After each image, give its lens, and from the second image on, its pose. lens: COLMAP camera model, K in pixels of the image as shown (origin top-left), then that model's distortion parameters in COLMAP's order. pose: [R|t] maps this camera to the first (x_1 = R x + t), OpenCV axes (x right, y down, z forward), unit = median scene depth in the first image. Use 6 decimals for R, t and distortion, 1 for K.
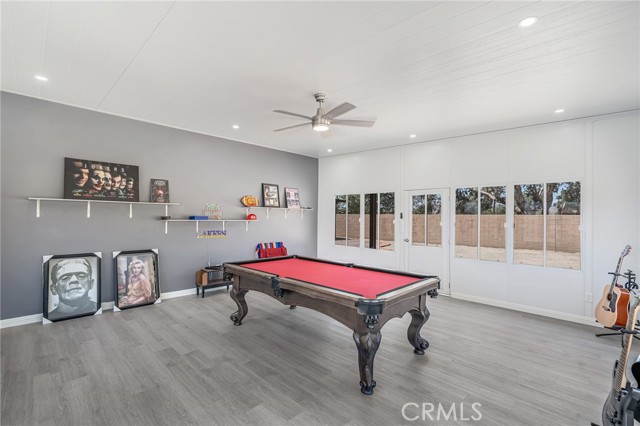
lens RADIAL K [[291.2, 0, 320.3], [0, 291.2, 224.0], [0, 0, 1]] dist [-0.002108, -0.000333]
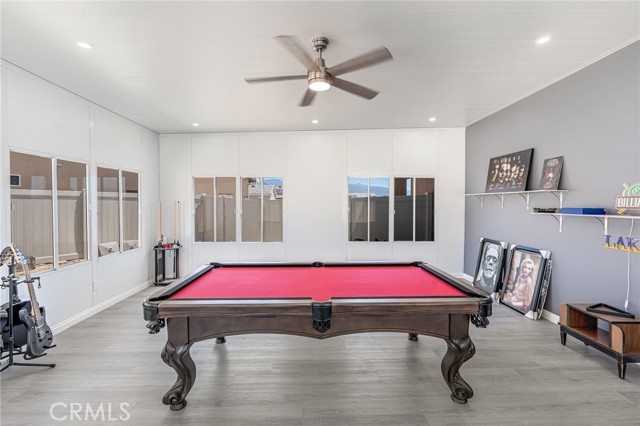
lens RADIAL K [[289.4, 0, 320.0], [0, 289.4, 213.0], [0, 0, 1]] dist [0.001860, 0.000307]
pose [[-0.708044, 0.014439, -0.706021, 0.422581], [-0.022008, 0.998854, 0.042499, -0.035593], [0.705826, 0.045629, -0.706914, 1.222442]]
